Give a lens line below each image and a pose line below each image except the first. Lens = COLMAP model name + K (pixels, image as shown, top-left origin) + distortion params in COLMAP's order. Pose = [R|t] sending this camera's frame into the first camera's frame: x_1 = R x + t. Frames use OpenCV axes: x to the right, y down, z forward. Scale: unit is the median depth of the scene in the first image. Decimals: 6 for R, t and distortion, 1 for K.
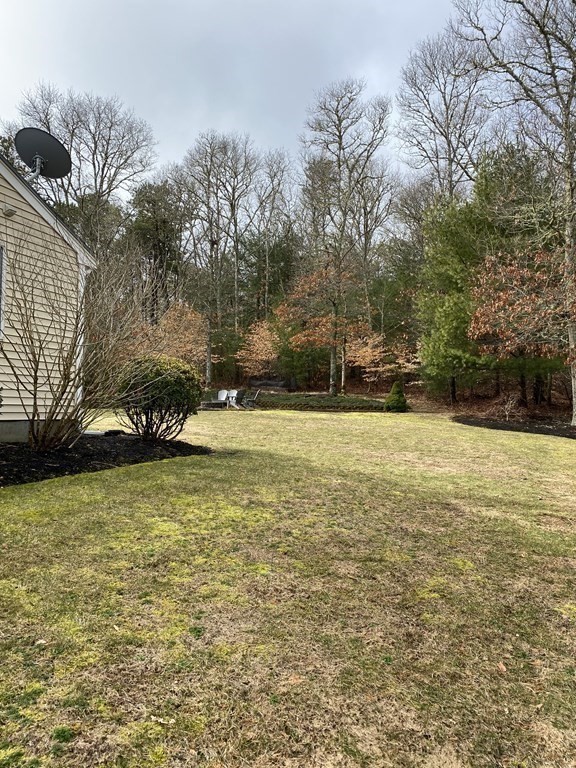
lens RADIAL K [[579.0, 0, 288.3], [0, 579.0, 370.9], [0, 0, 1]] dist [0.007639, -0.006929]
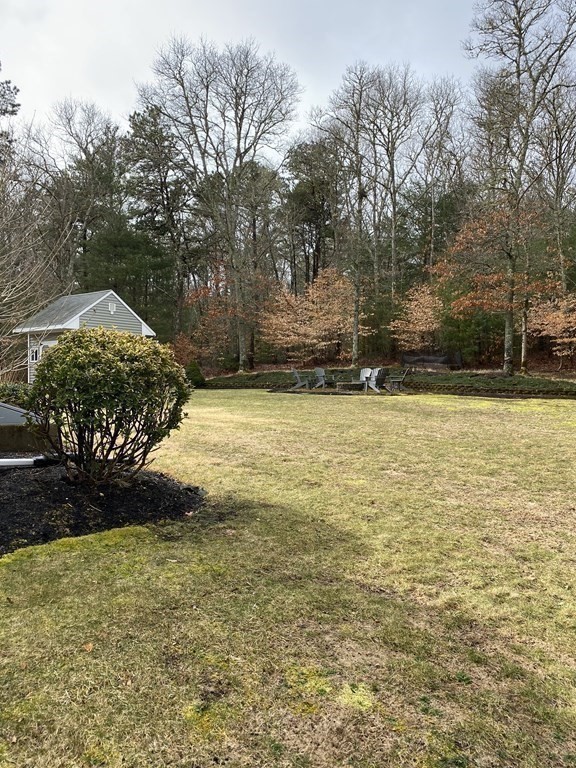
lens RADIAL K [[579.0, 0, 288.3], [0, 579.0, 370.9], [0, 0, 1]] dist [0.007639, -0.006929]
pose [[0.951225, 0.000204, -0.308498, 0.032462], [0.014651, 0.998842, 0.045834, -0.002490], [0.308150, -0.048118, 0.950120, 0.148331]]
